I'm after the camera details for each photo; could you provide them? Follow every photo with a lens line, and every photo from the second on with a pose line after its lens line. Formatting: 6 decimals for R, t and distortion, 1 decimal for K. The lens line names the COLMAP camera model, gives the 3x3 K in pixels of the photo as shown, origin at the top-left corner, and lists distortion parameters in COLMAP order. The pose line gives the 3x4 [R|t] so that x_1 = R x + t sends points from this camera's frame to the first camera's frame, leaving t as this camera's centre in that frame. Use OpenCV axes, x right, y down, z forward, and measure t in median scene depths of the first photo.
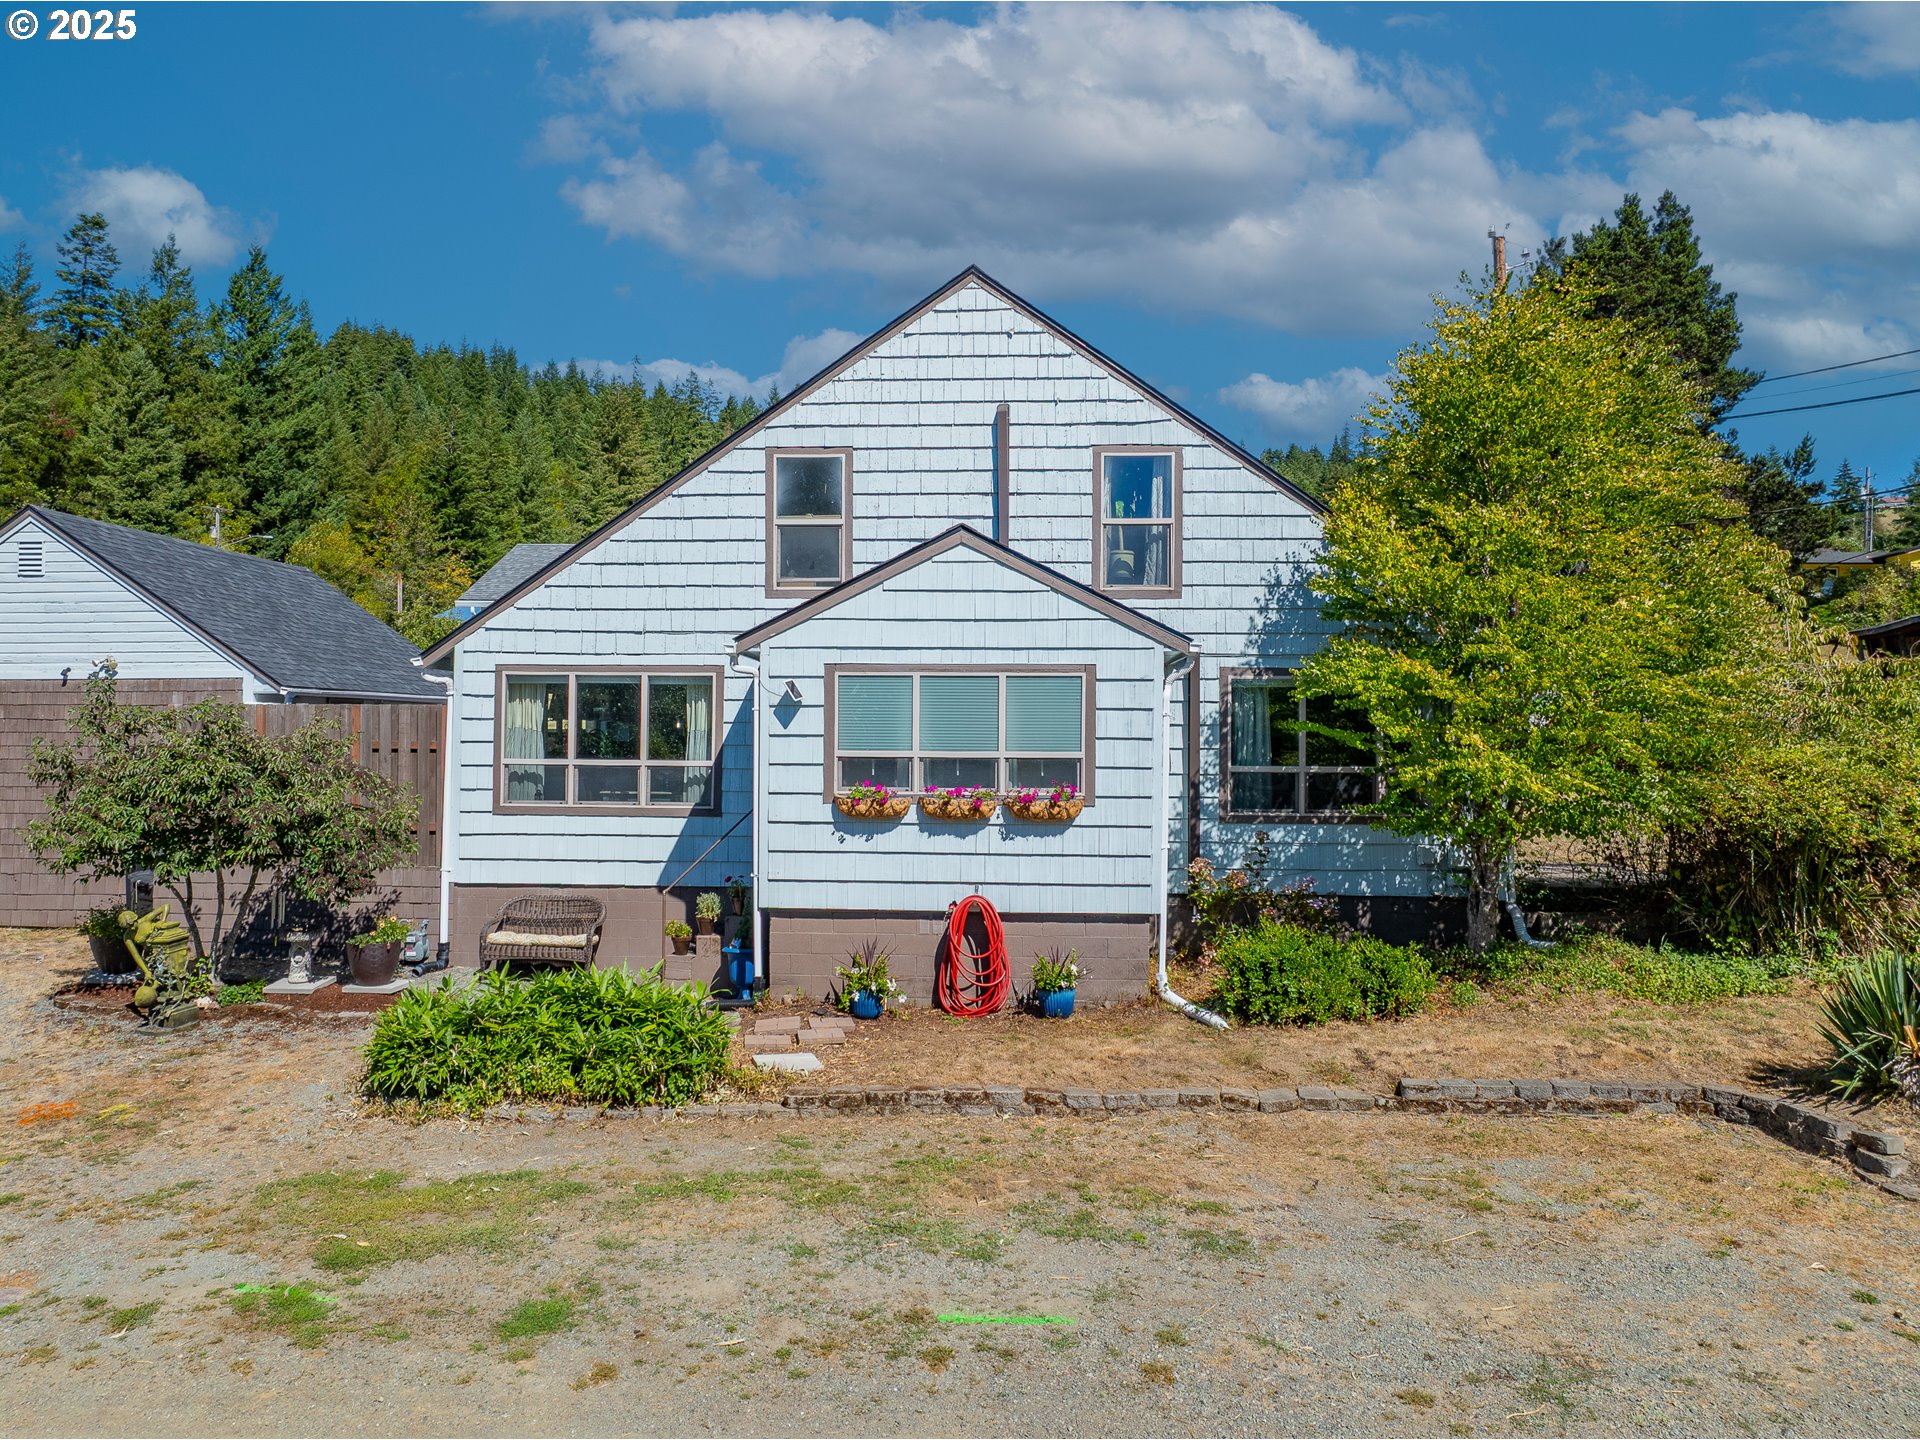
lens RADIAL K [[1345.4, 0, 951.8], [0, 1345.4, 721.3], [0, 0, 1]] dist [-0.037117, -0.001470]
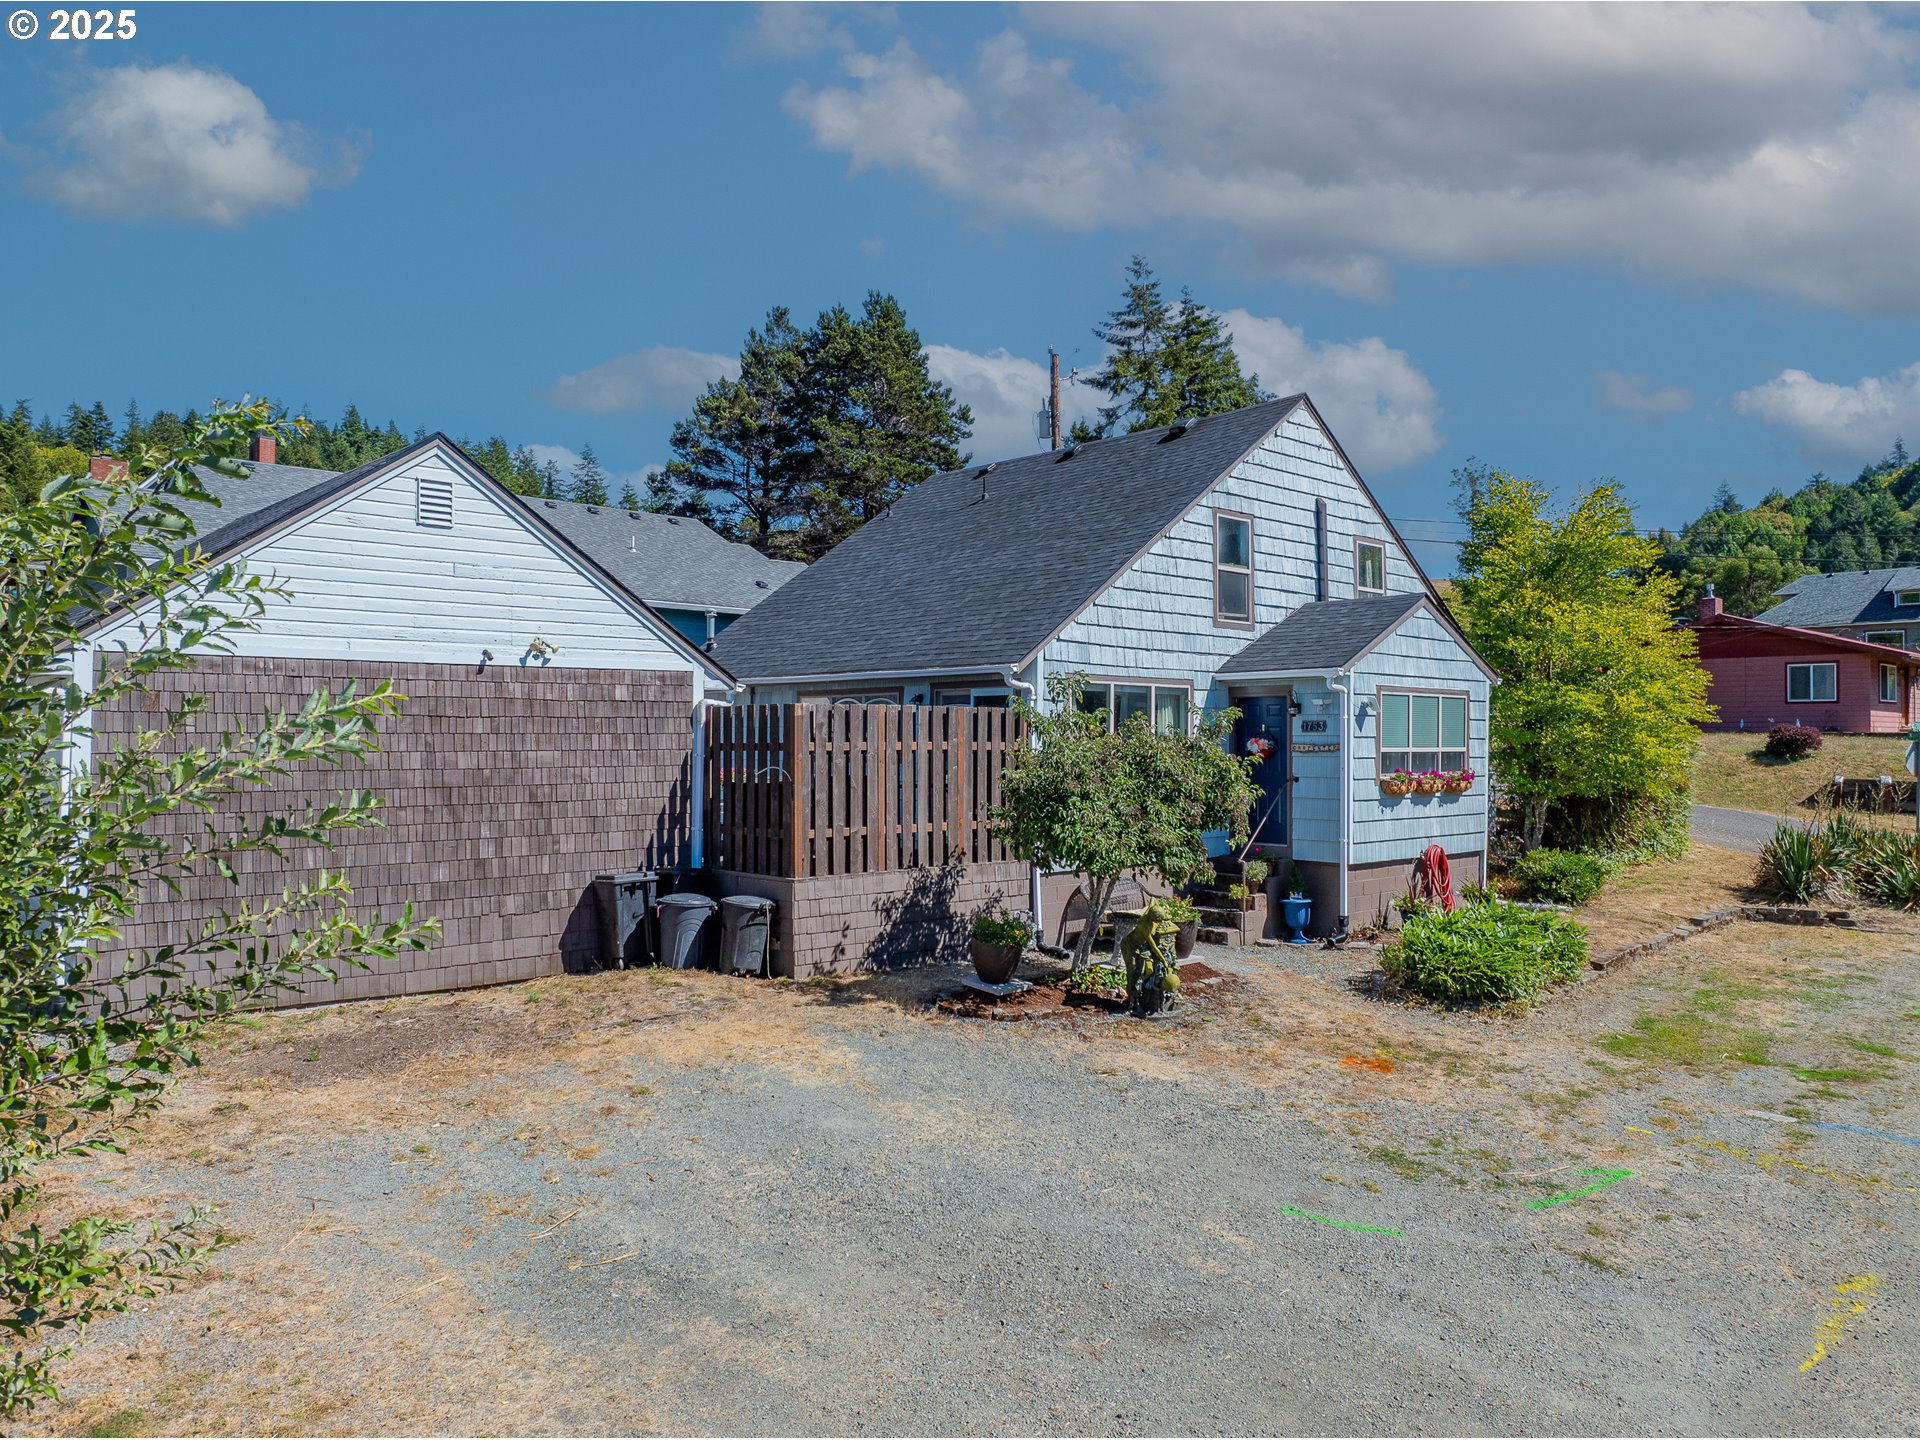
lens RADIAL K [[1345.4, 0, 951.8], [0, 1345.4, 721.3], [0, 0, 1]] dist [-0.037117, -0.001470]
pose [[0.699917, 0.006916, 0.714190, -1.226367], [-0.007772, 0.999968, -0.002066, 0.000523], [-0.714181, -0.004105, 0.699949, 0.302564]]
